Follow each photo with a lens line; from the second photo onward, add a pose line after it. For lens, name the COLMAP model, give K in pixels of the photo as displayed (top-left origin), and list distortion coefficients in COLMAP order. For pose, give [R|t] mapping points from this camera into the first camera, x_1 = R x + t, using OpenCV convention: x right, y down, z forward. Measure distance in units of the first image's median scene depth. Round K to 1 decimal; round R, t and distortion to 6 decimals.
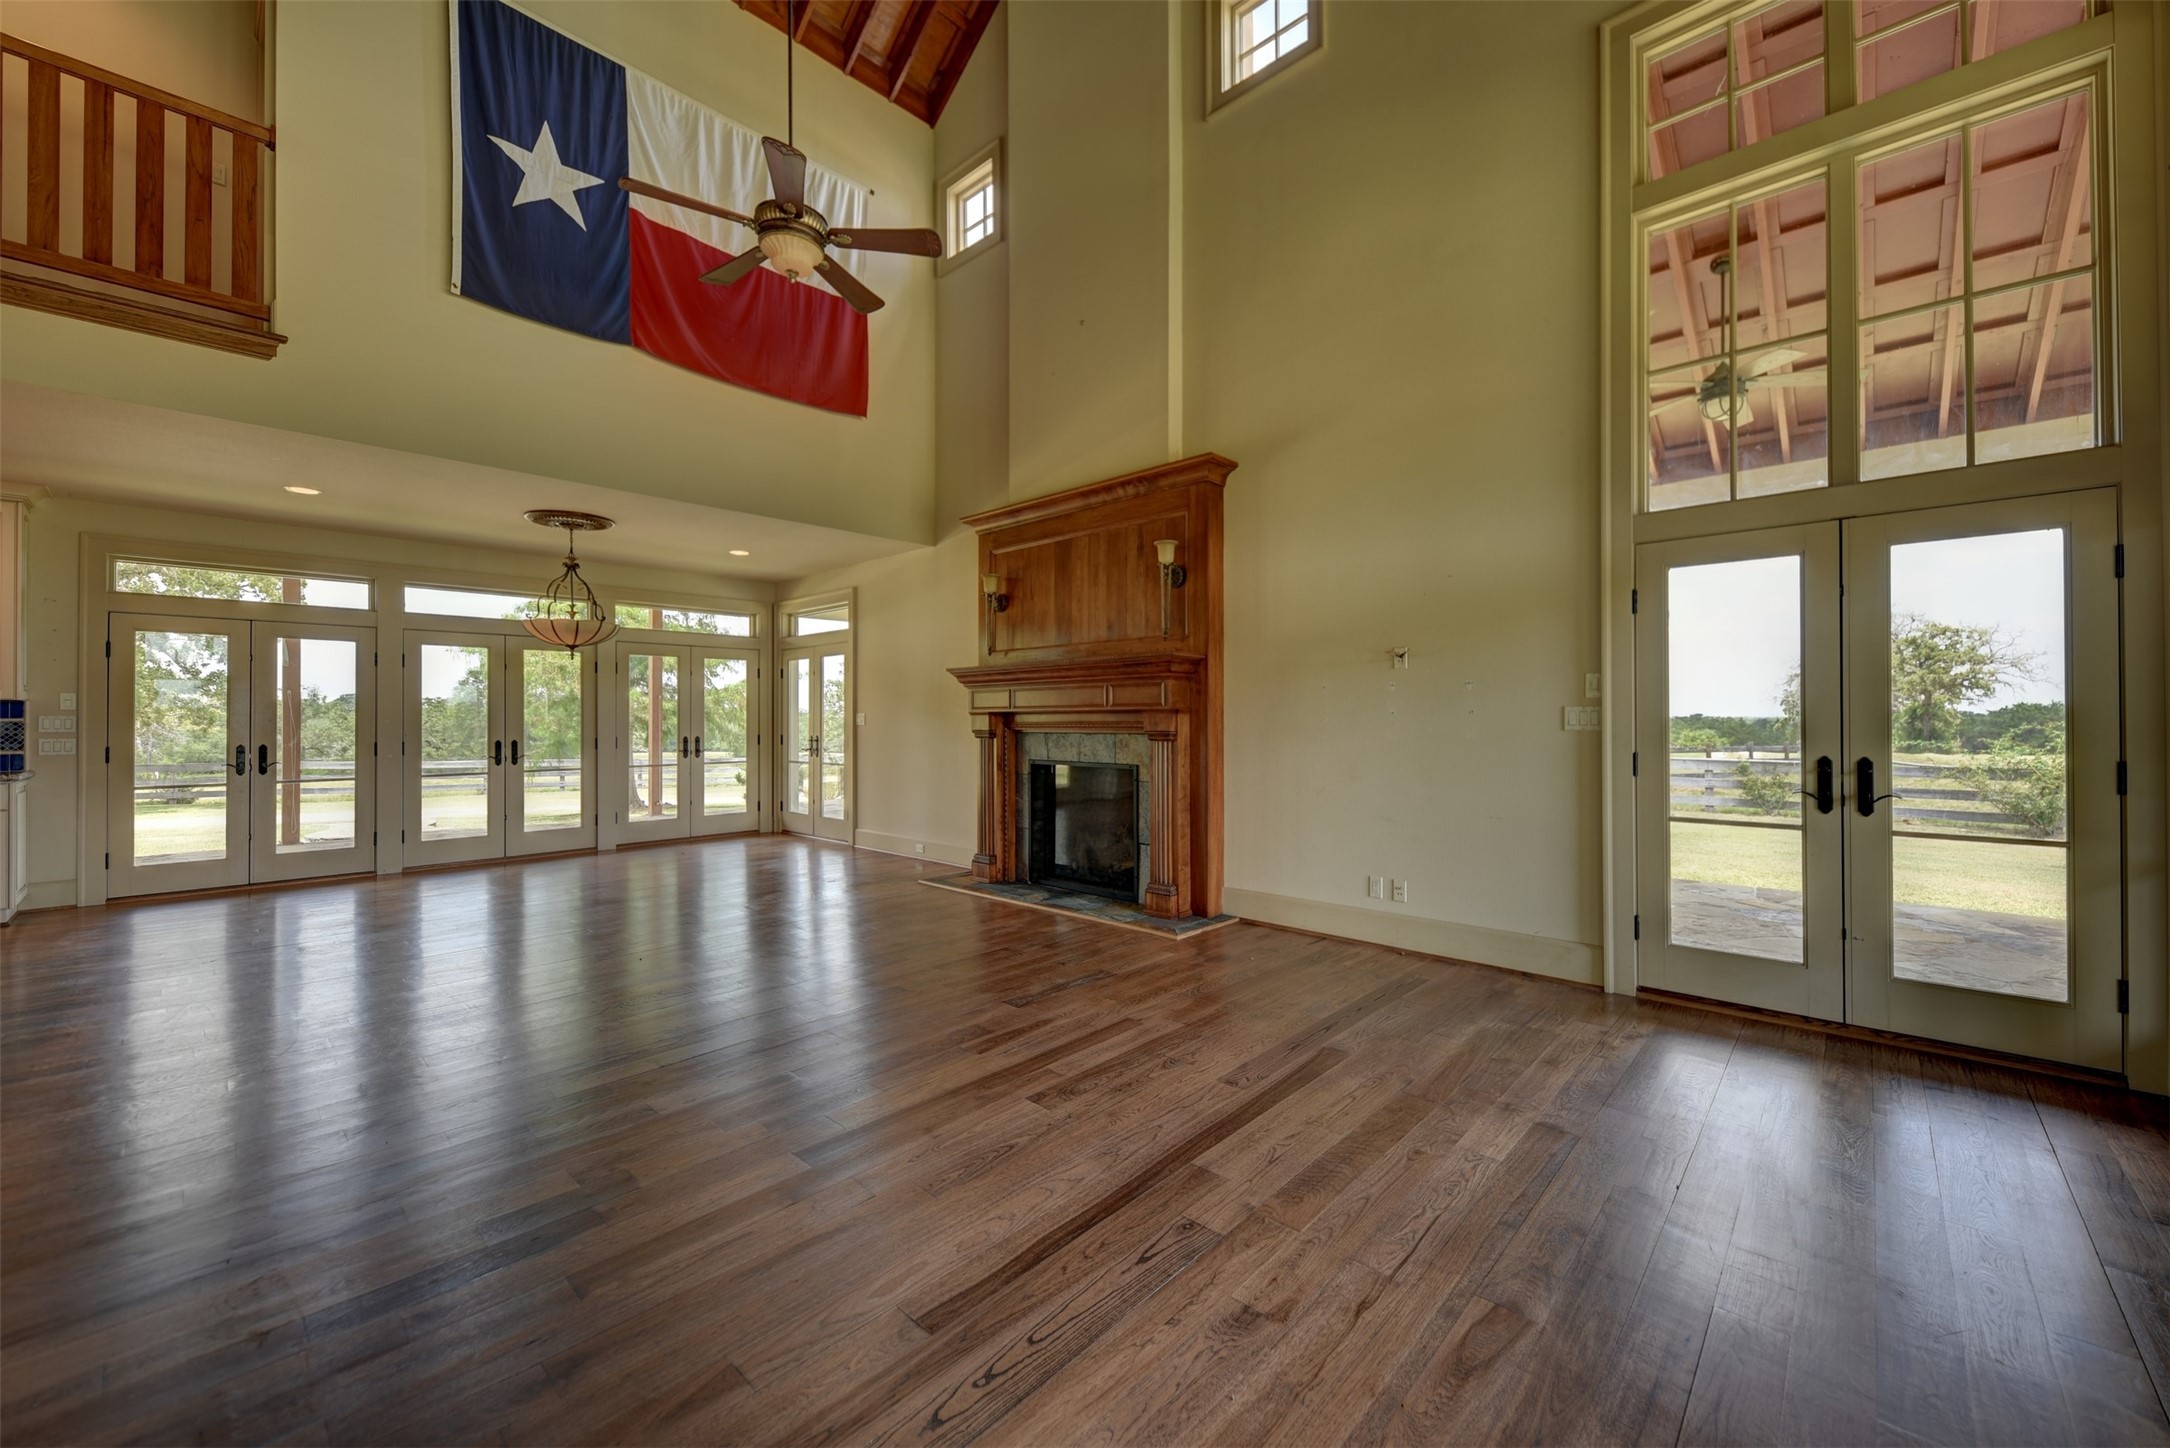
lens RADIAL K [[831.0, 0, 1099.8], [0, 831.0, 716.7], [0, 0, 1]] dist [0.002557, 0.000235]
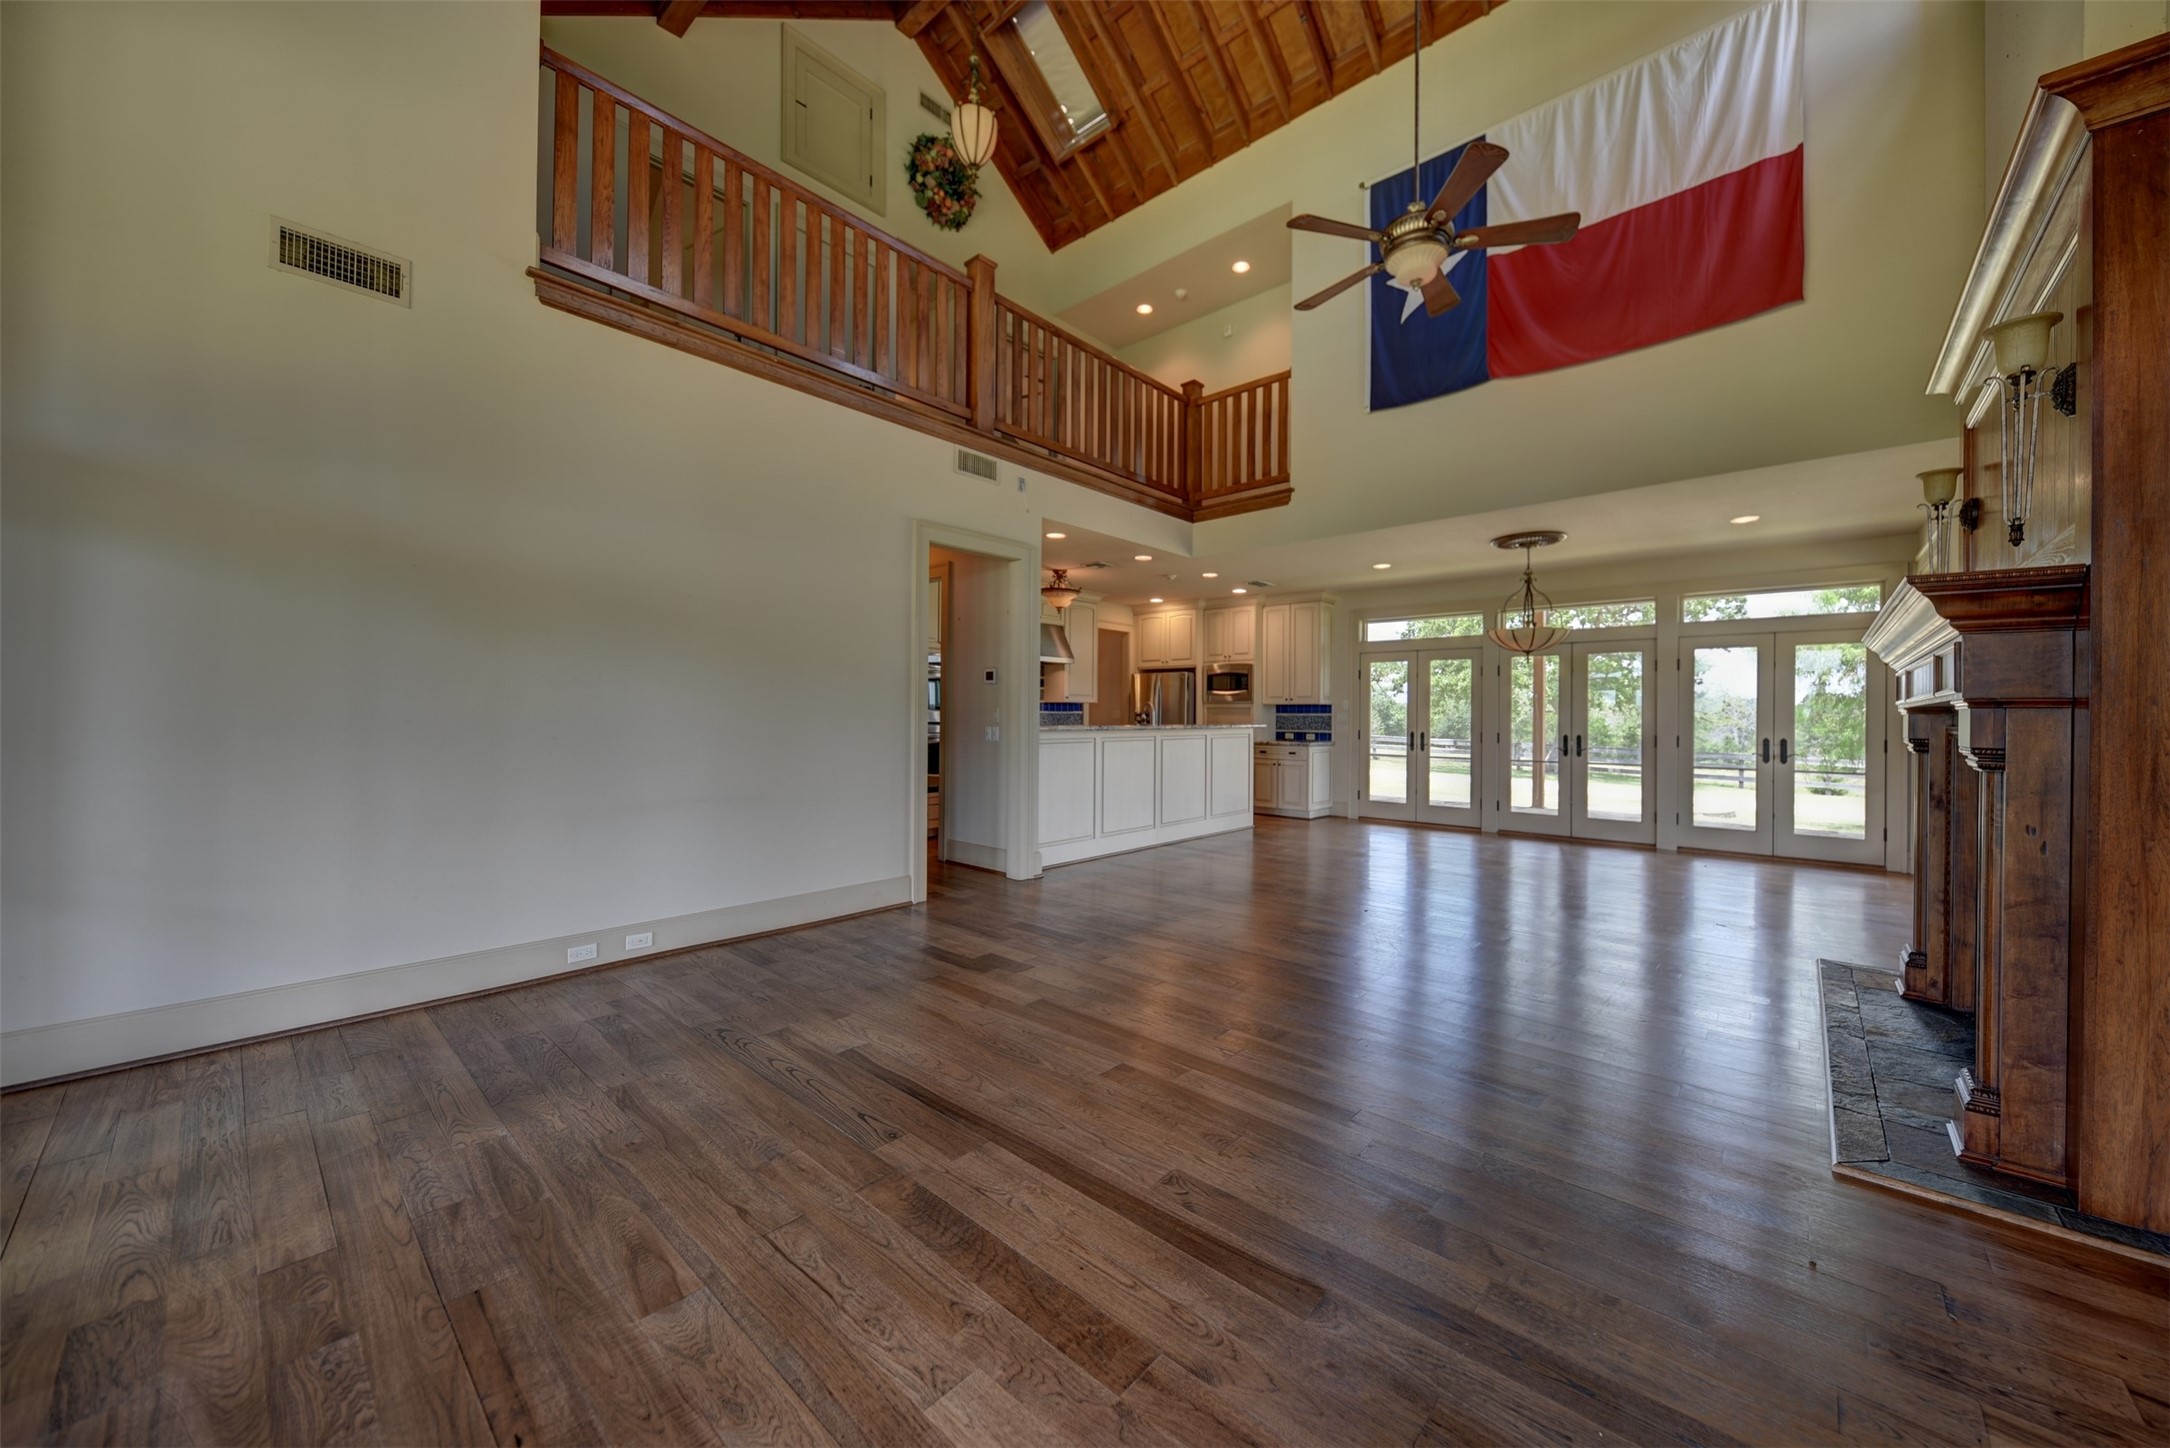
lens RADIAL K [[778.9, 0, 1139.1], [0, 778.9, 731.6], [0, 0, 1]] dist [0.010371, -0.000639]
pose [[0.034667, 0.026711, -0.999042, 0.496136], [-0.004248, 0.999638, 0.026580, -0.003093], [0.999390, 0.003322, 0.034768, 0.527014]]
